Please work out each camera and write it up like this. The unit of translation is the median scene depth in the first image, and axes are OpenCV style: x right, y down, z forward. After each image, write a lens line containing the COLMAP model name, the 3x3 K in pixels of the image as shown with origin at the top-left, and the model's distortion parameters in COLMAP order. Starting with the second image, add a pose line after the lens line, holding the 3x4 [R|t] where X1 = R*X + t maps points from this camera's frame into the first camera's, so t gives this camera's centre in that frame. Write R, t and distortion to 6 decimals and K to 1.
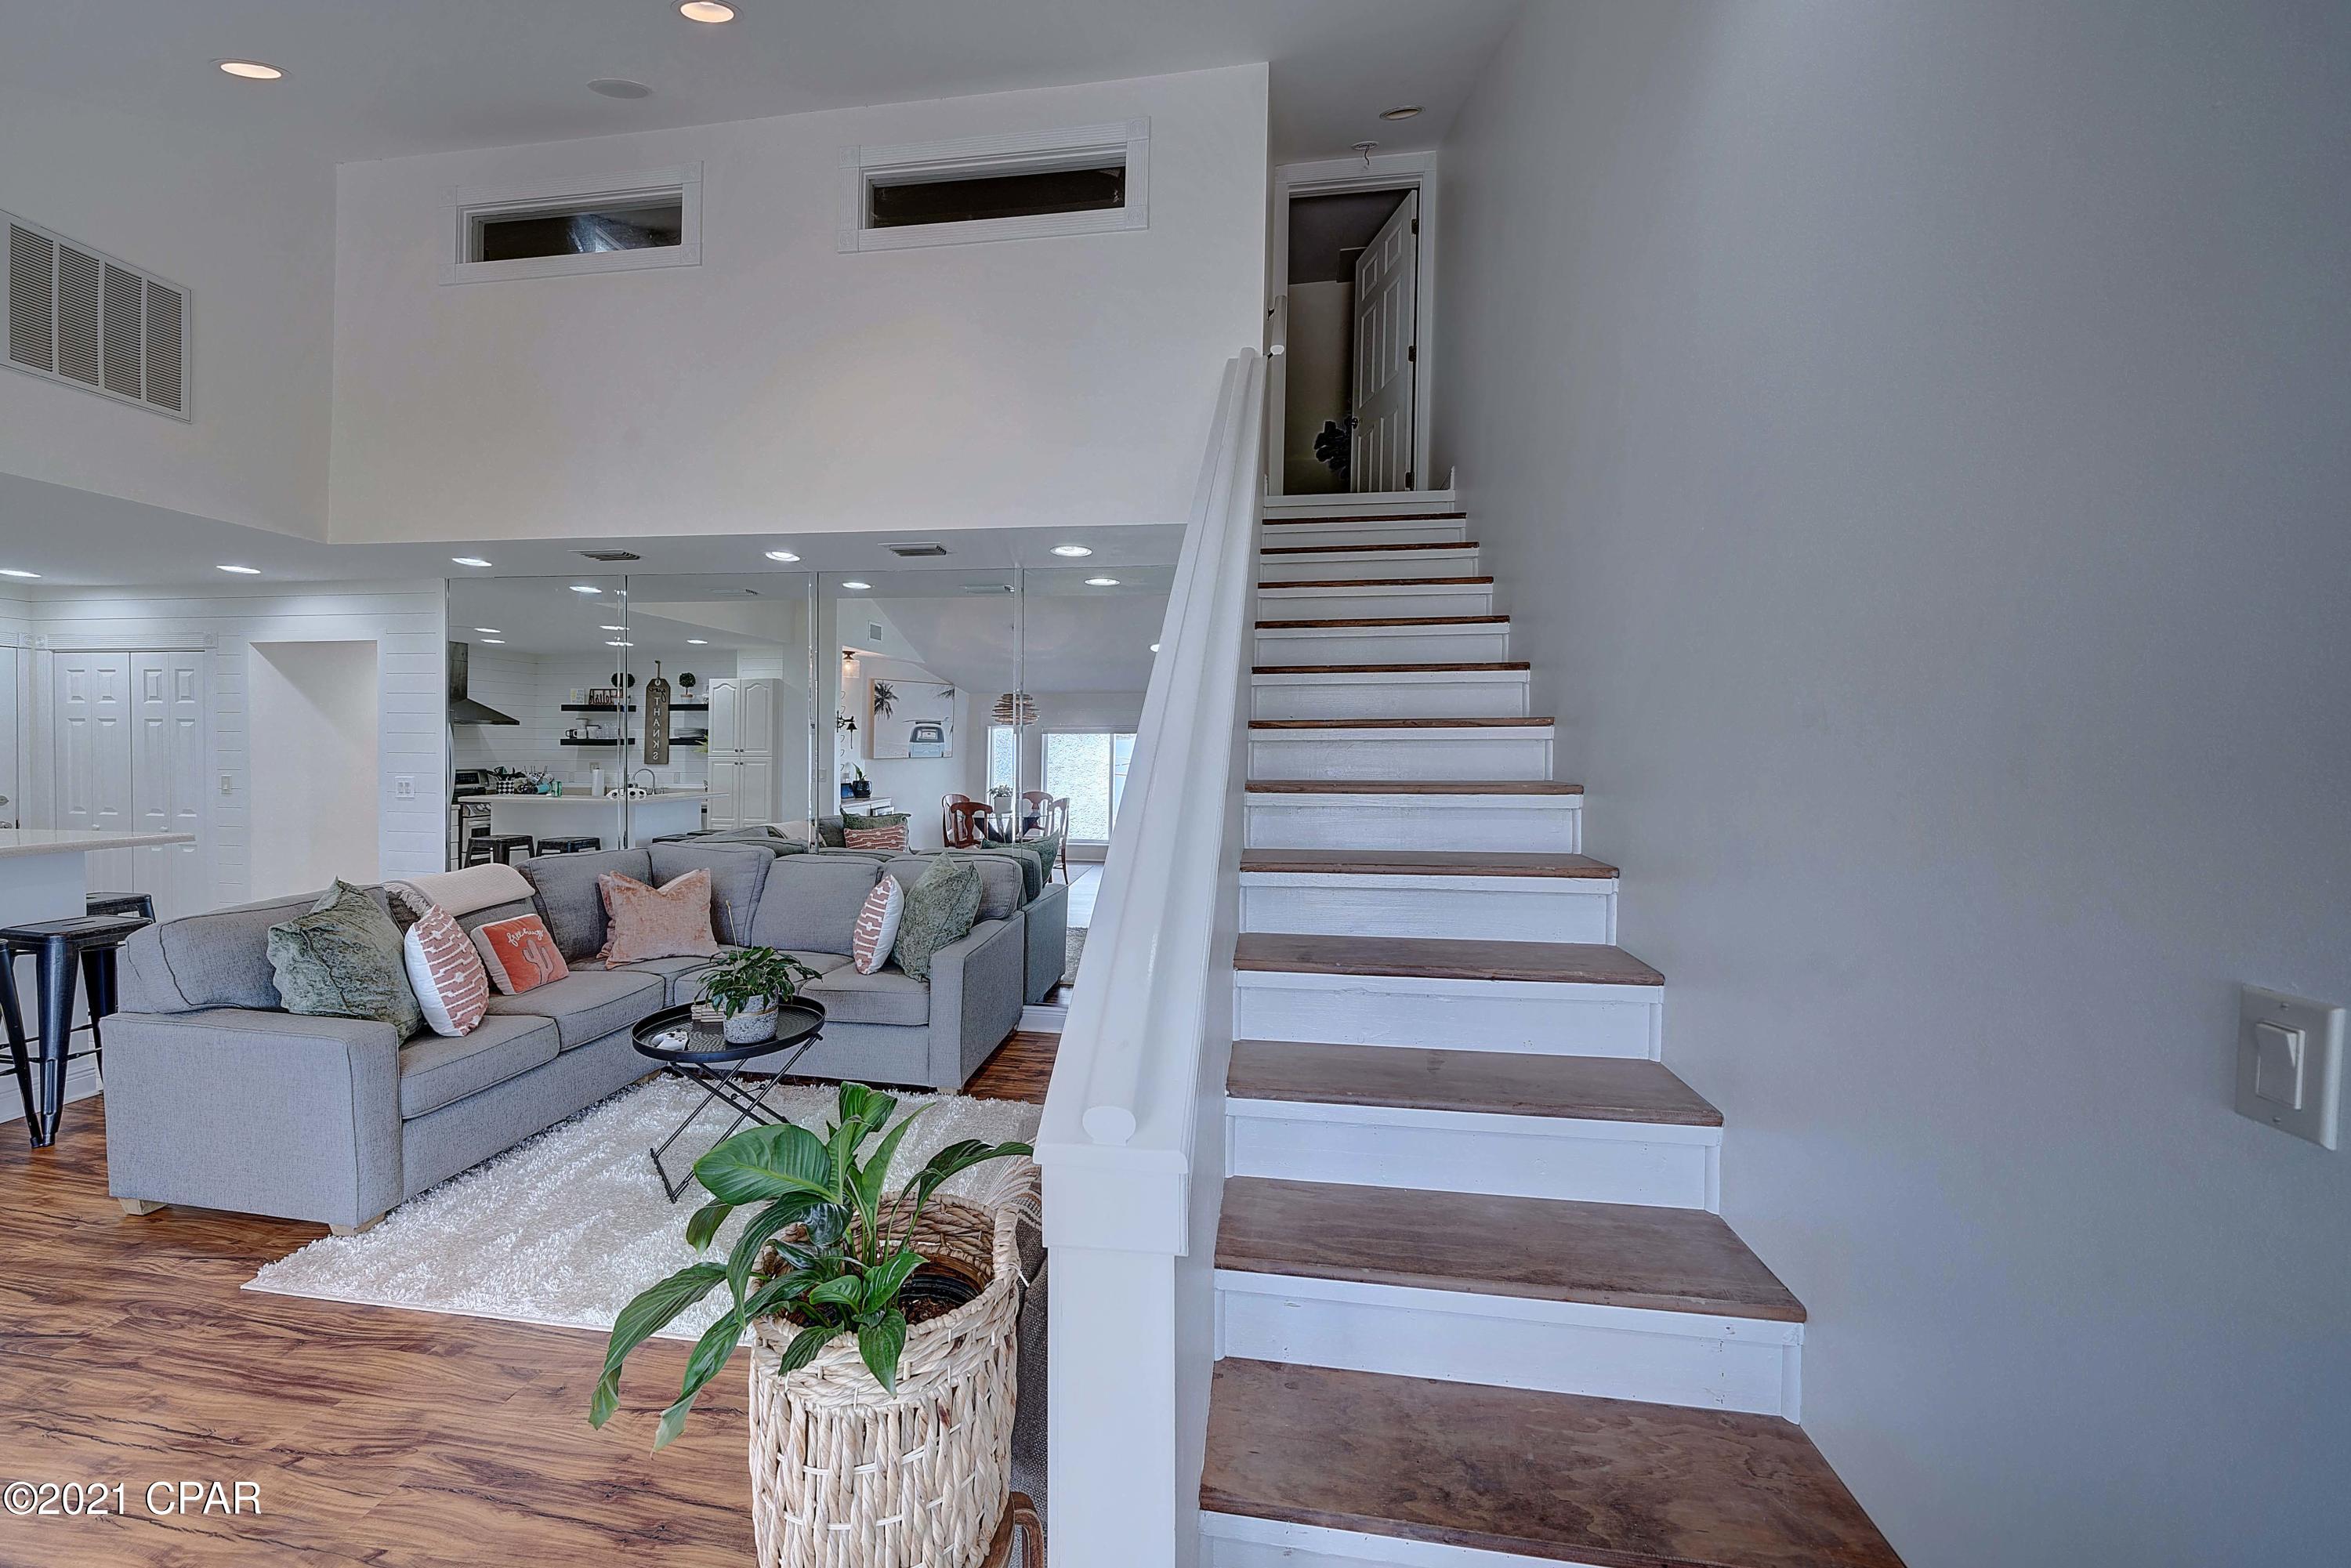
lens RADIAL K [[869.8, 0, 1162.7], [0, 869.8, 771.3], [0, 0, 1]] dist [-0.005988, 0.000766]
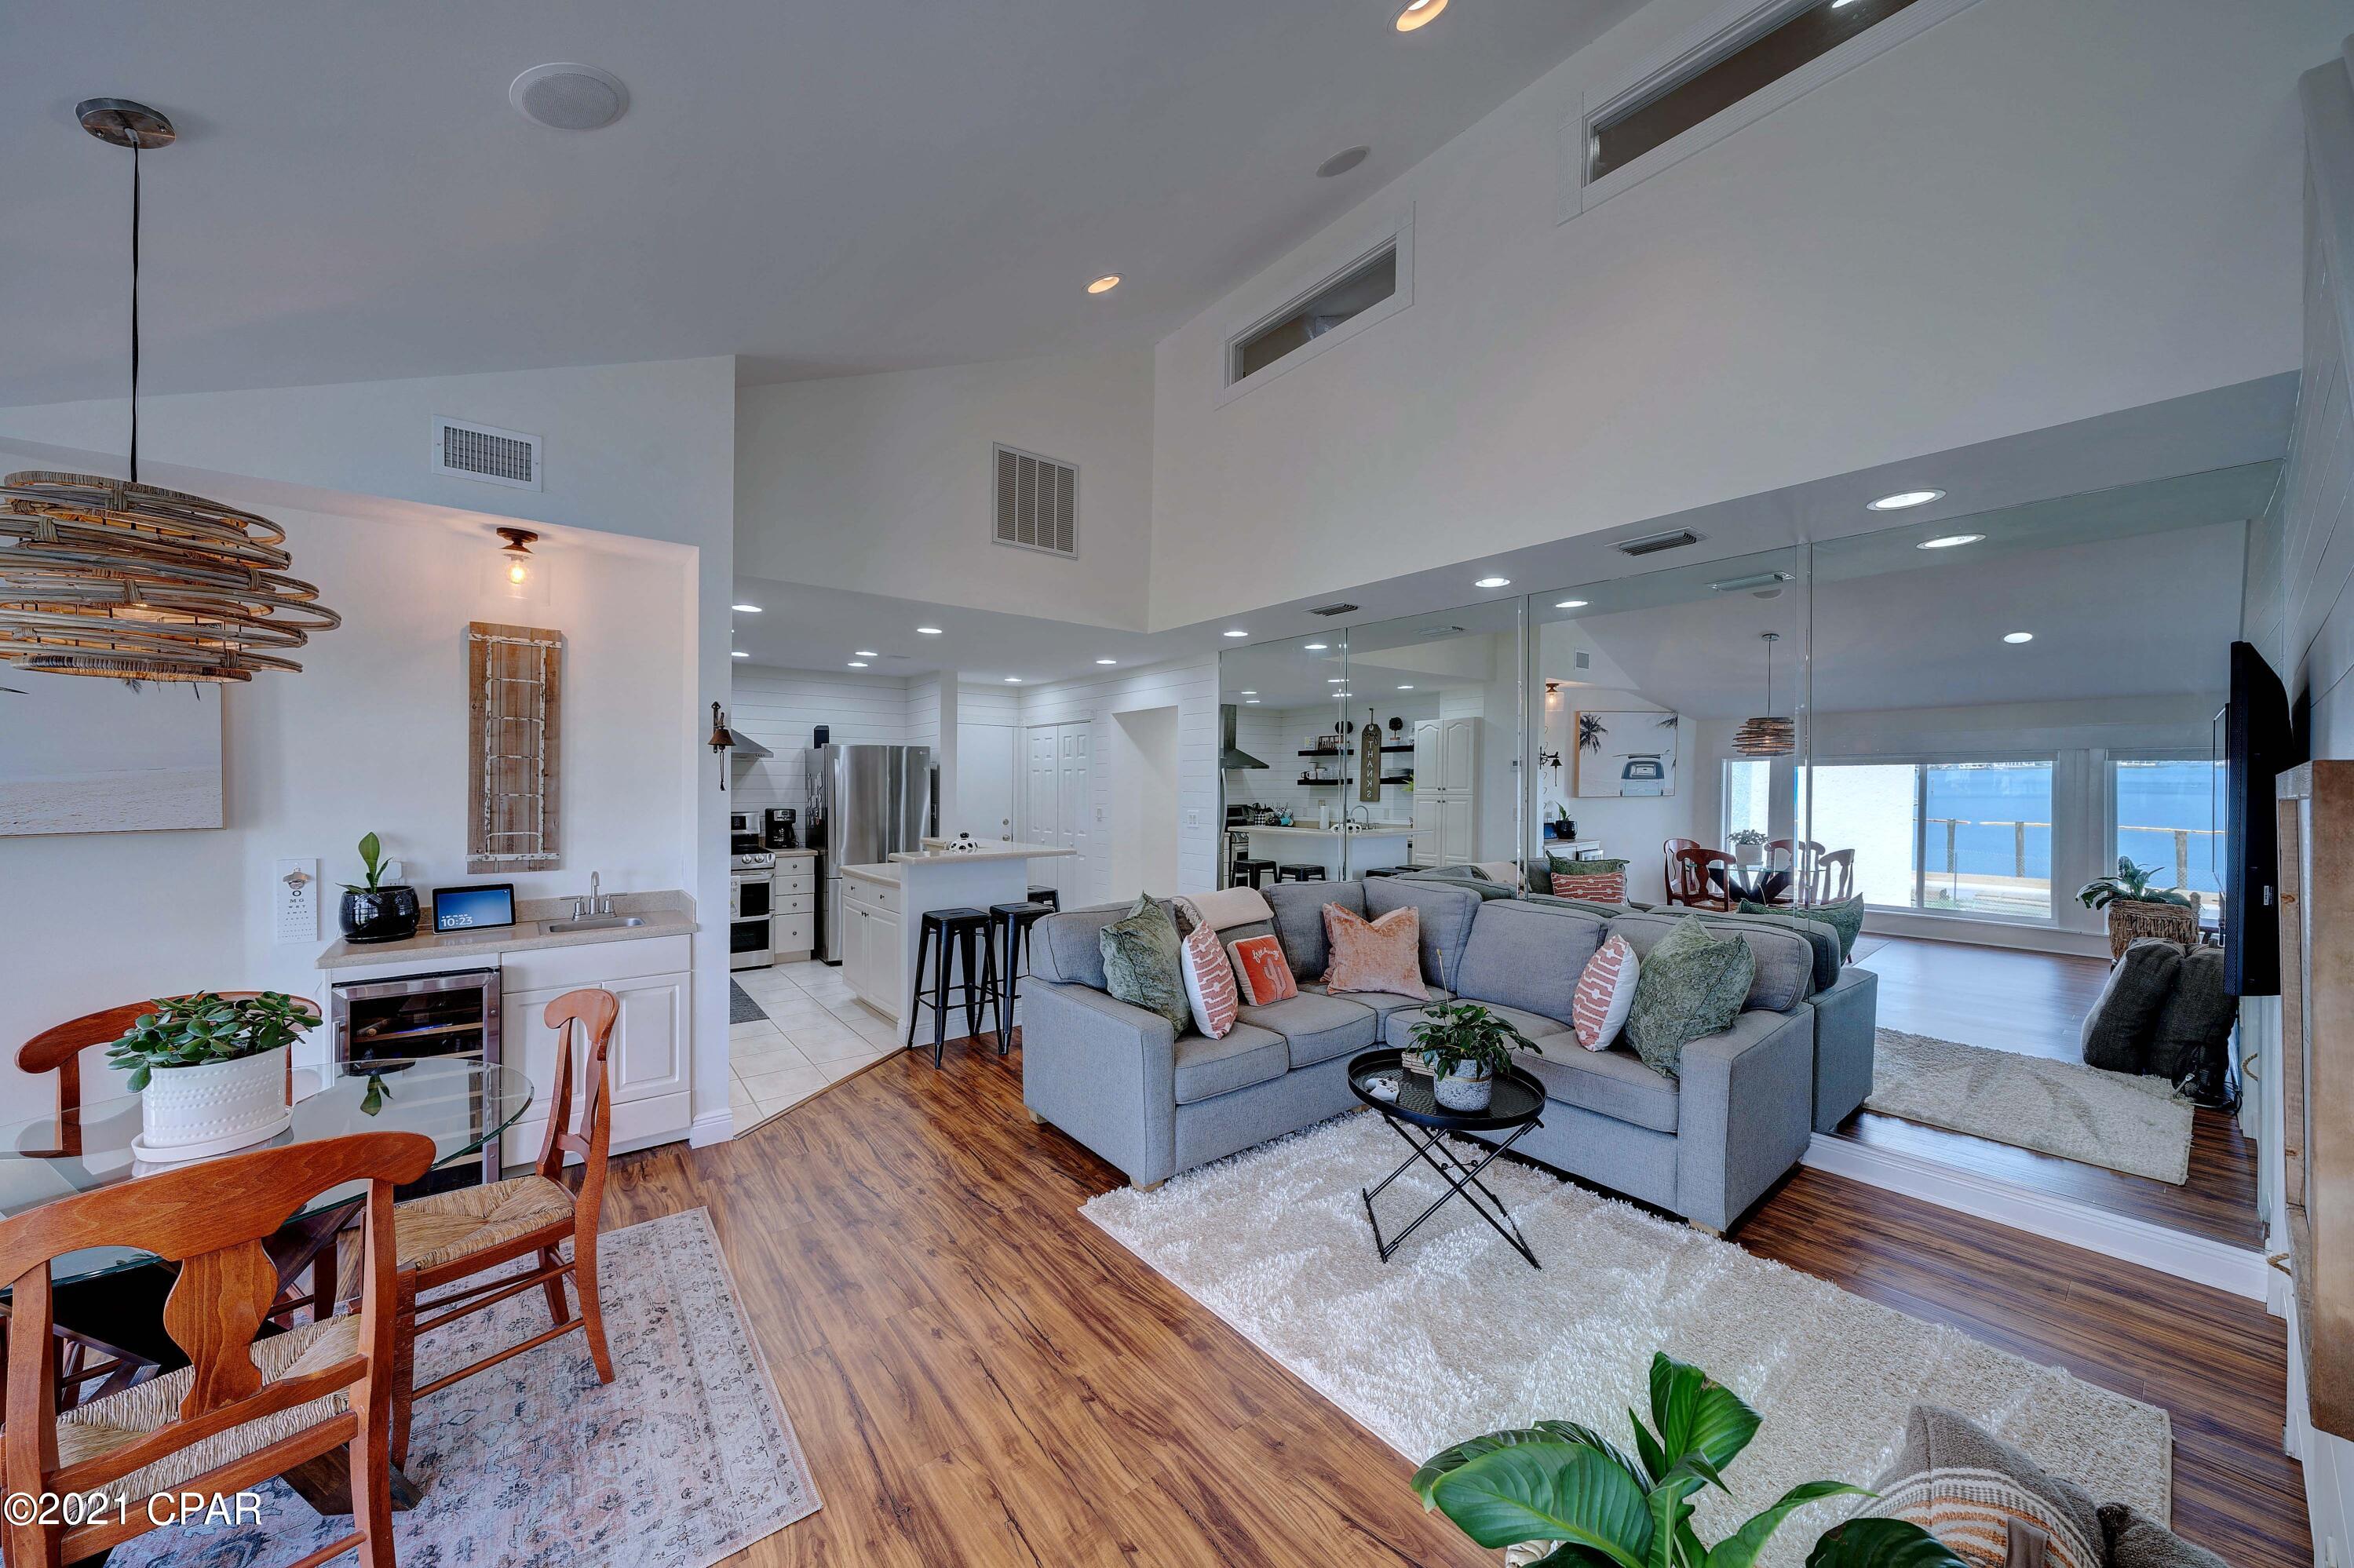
lens RADIAL K [[833.0, 0, 1162.3], [0, 833.0, 782.7], [0, 0, 1]] dist [-0.001258, -0.000243]
pose [[0.716962, -0.009617, -0.697046, -0.075819], [-0.012360, 0.999572, -0.026503, -0.002437], [0.697003, 0.027618, 0.716536, 0.126062]]
